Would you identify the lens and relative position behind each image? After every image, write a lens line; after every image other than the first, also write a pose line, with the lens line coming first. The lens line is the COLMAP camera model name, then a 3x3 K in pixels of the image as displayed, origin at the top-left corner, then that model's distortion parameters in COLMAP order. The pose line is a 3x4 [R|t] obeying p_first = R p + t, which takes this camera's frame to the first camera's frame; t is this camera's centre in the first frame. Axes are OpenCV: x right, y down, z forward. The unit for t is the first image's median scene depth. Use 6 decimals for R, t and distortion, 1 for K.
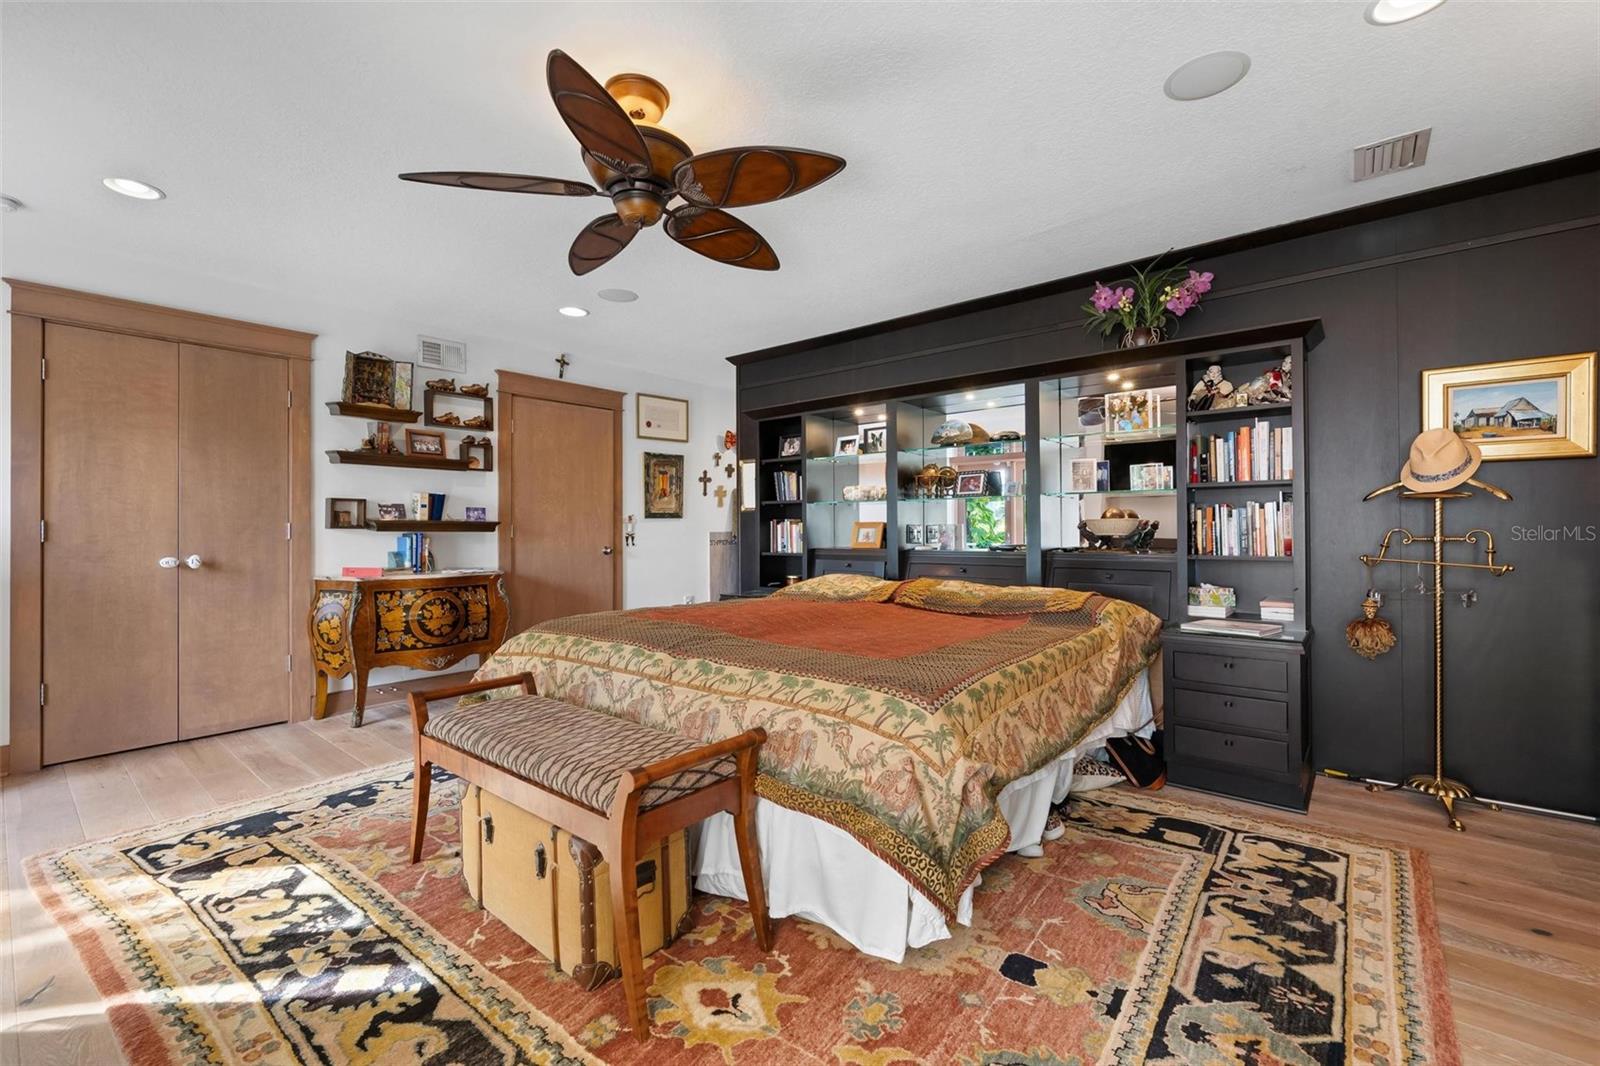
lens RADIAL K [[679.1, 0, 802.5], [0, 679.1, 529.3], [0, 0, 1]] dist [0.001353, 0.000013]
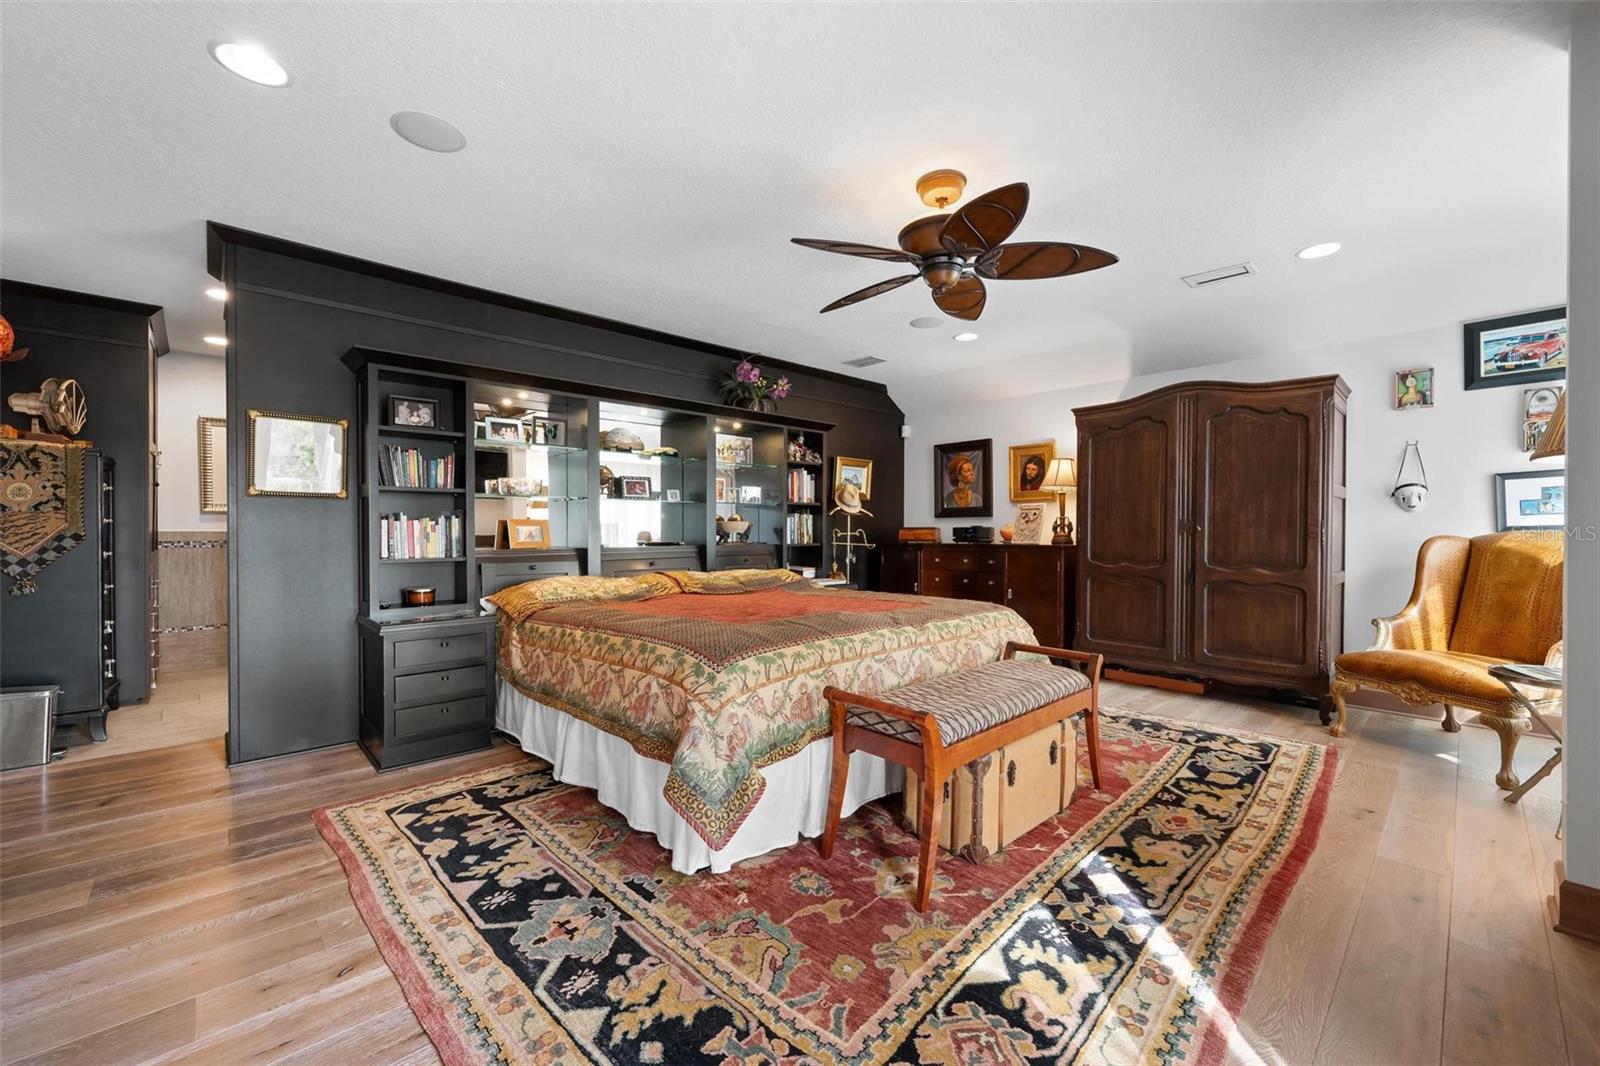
lens RADIAL K [[655.7, 0, 802.6], [0, 655.7, 534.2], [0, 0, 1]] dist [-0.011128, 0.000096]
pose [[0.106085, -0.000252, 0.994357, -1.755287], [0.002913, 0.999996, -0.000058, 0.024842], [-0.994353, 0.002903, 0.106085, 1.331035]]
